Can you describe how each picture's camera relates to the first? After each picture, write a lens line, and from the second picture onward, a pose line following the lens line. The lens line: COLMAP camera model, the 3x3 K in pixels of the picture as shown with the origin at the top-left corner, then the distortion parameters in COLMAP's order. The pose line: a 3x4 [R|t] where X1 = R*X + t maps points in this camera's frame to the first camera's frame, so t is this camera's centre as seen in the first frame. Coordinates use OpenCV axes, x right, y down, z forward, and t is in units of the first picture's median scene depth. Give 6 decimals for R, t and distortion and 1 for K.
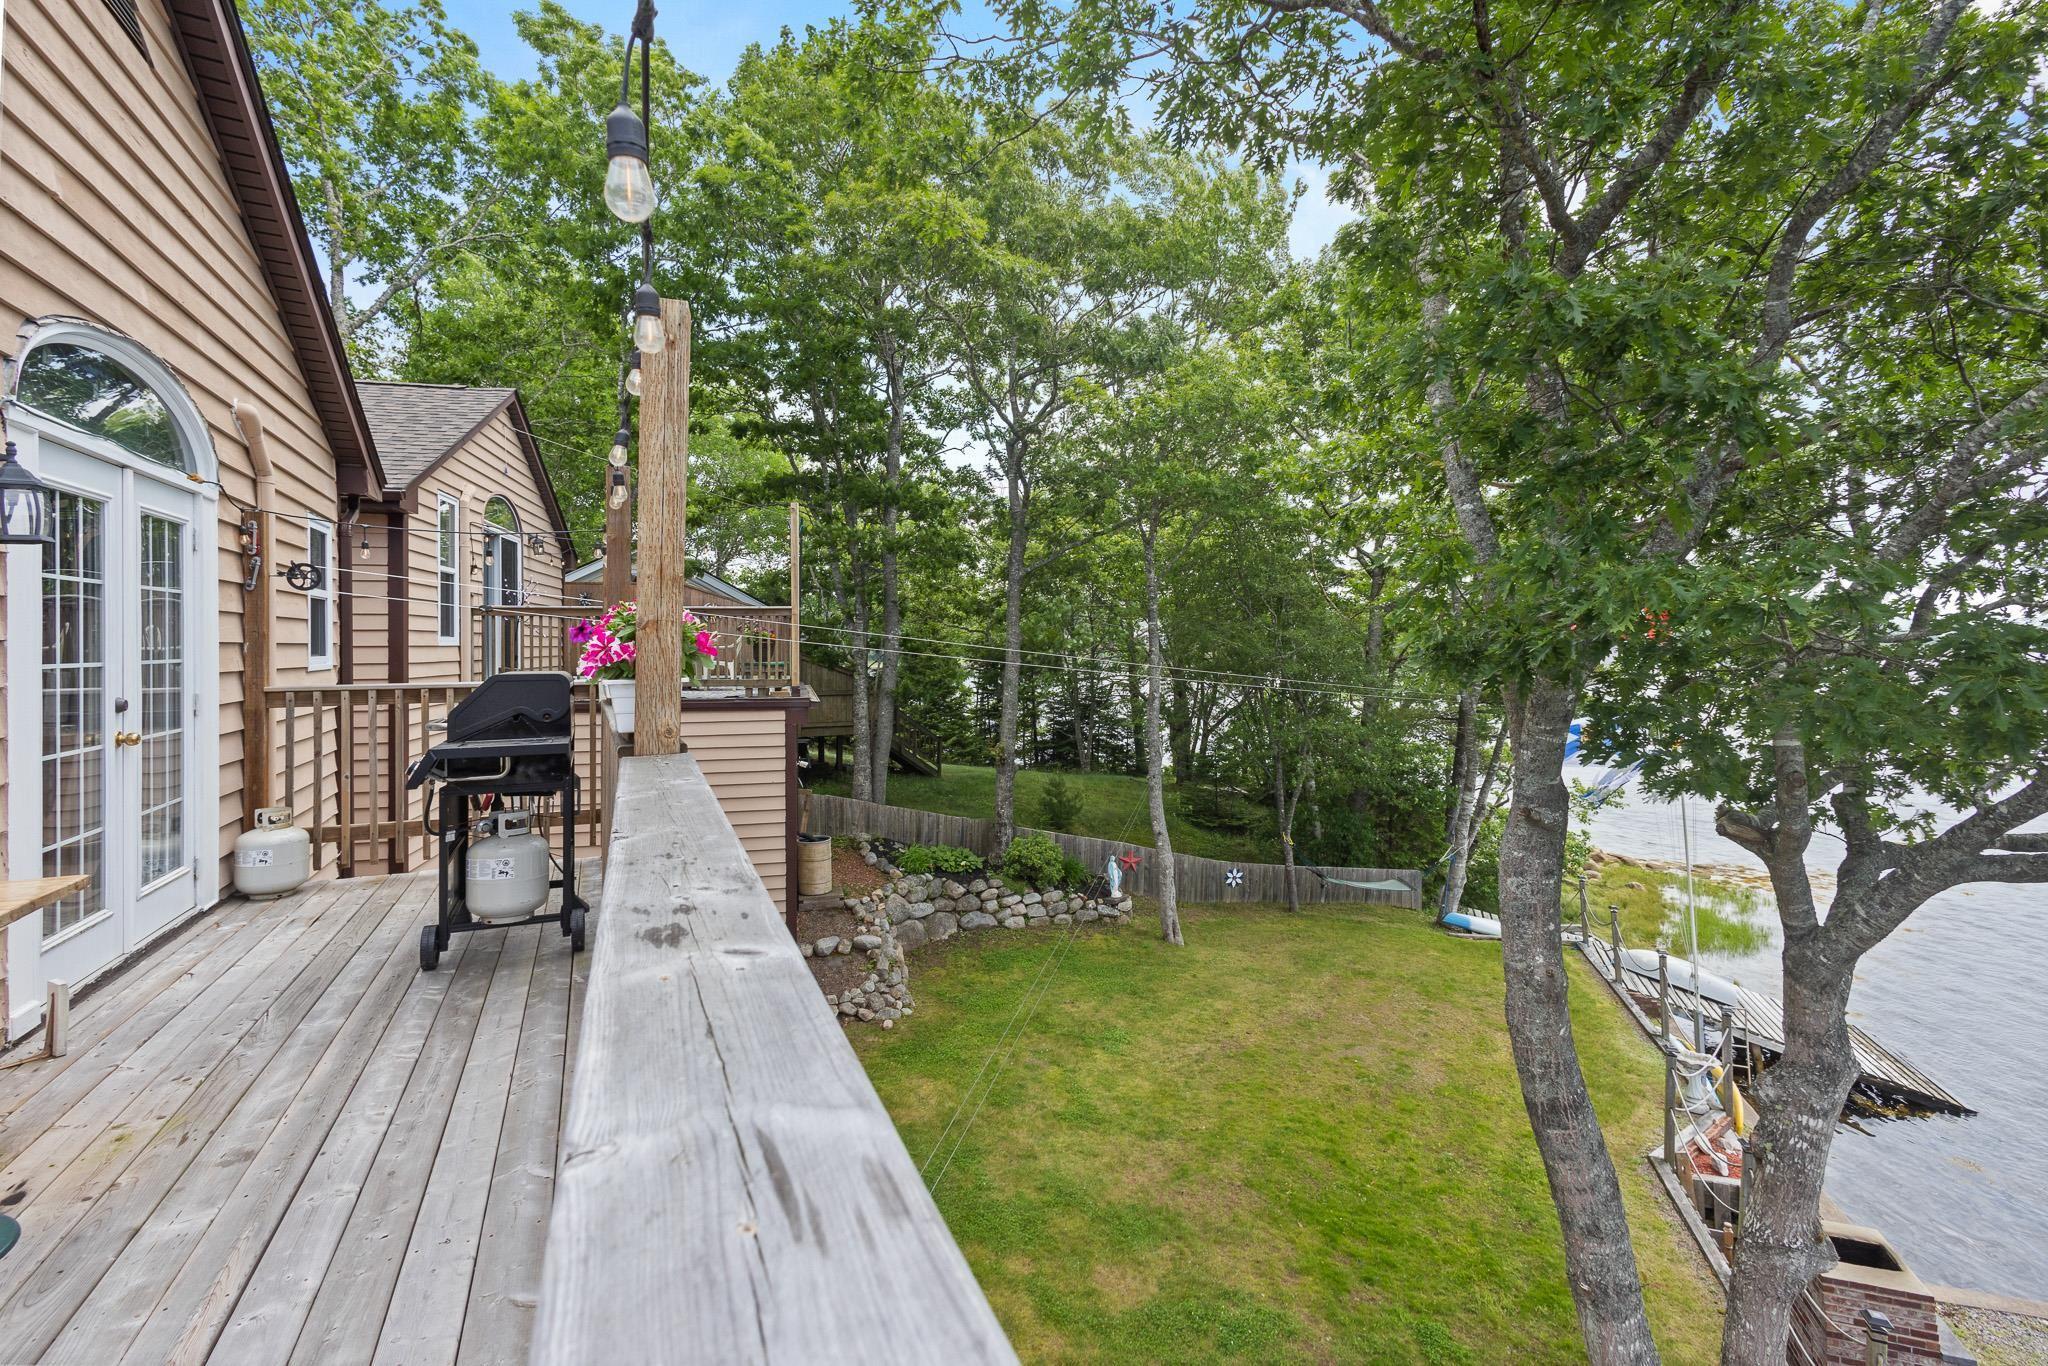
lens RADIAL K [[930.0, 0, 1003.8], [0, 930.0, 641.1], [0, 0, 1]] dist [0.002506, 0.000025]
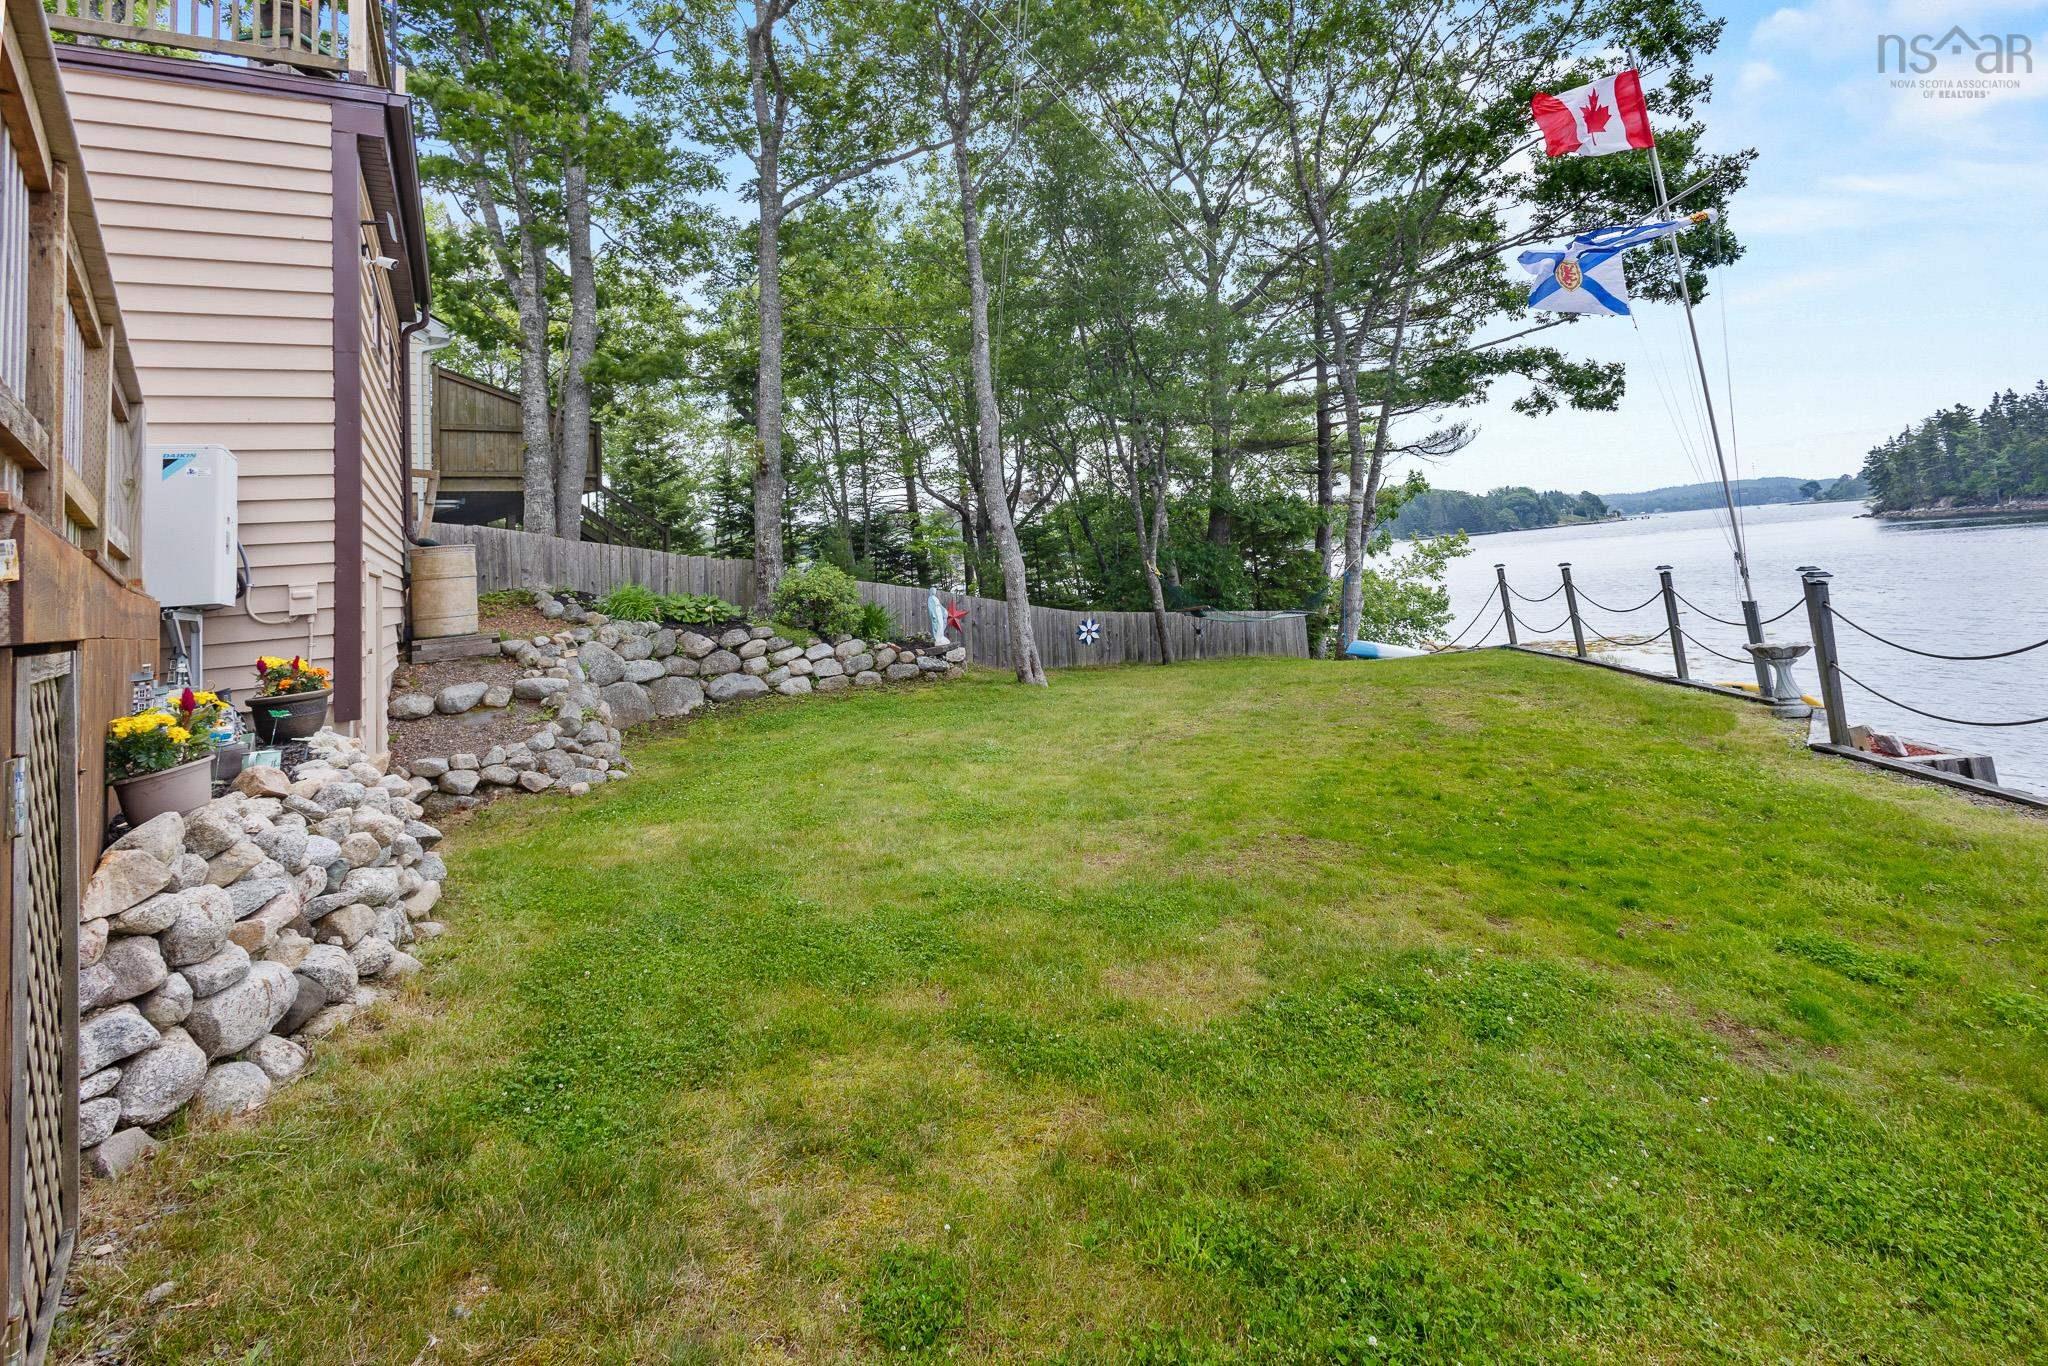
lens RADIAL K [[1013.0, 0, 1024.7], [0, 1013.0, 452.7], [0, 0, 1]] dist [-0.003990, -0.000192]
pose [[0.961030, -0.044240, 0.272881, -0.020344], [0.074941, 0.991841, -0.103127, 0.224746], [-0.266092, 0.119558, 0.956505, 0.256497]]
